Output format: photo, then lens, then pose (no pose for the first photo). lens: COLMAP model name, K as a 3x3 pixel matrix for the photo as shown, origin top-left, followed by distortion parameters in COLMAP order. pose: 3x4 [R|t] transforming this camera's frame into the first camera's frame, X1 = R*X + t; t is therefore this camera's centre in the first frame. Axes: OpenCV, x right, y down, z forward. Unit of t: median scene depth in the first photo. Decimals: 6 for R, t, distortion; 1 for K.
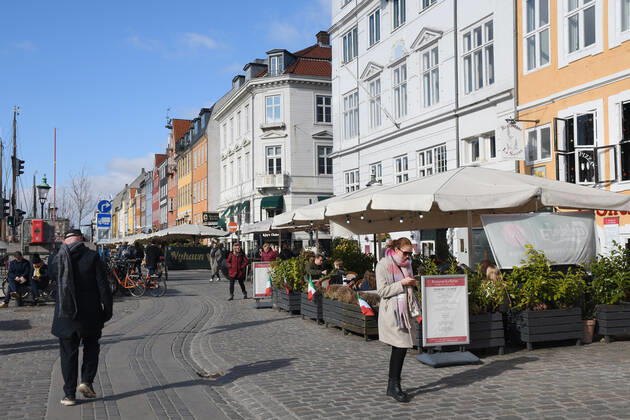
lens RADIAL K [[690.1, 0, 316.8], [0, 690.1, 221.7], [0, 0, 1]] dist [0.000074, 0.001746]
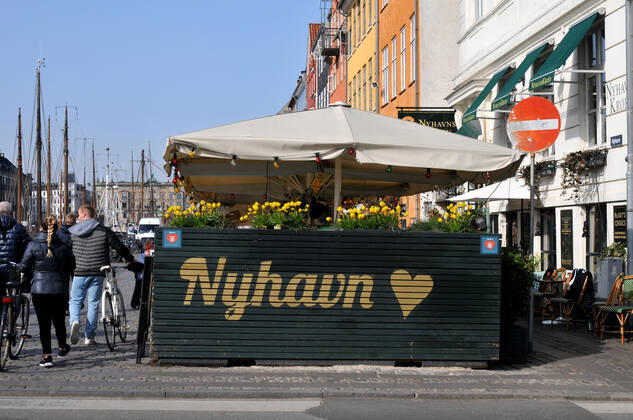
lens RADIAL K [[1063.9, 0, 316.4], [0, 1063.9, 257.7], [0, 0, 1]] dist [-0.077621, 0.037810]
pose [[0.965757, 0.010835, -0.259221, -0.058208], [0.006015, 0.997924, 0.064121, 0.013928], [0.259378, -0.063485, 0.963687, 0.394703]]
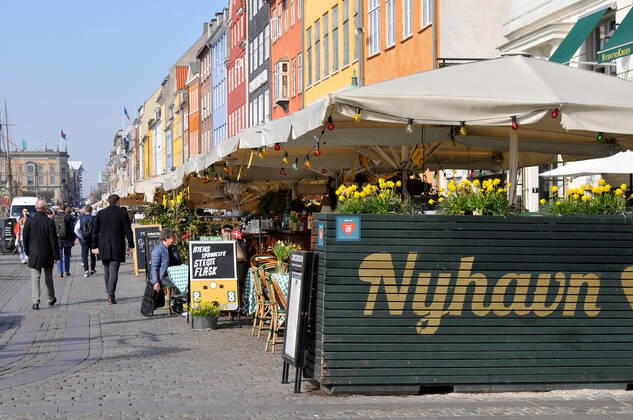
lens RADIAL K [[1328.2, 0, 318.0], [0, 1328.2, 258.4], [0, 0, 1]] dist [-0.021875, 0.035756]
pose [[0.985781, 0.003407, -0.168003, -0.092376], [0.008989, 0.997294, 0.072968, 0.013547], [0.167797, -0.073440, 0.983082, 0.393205]]
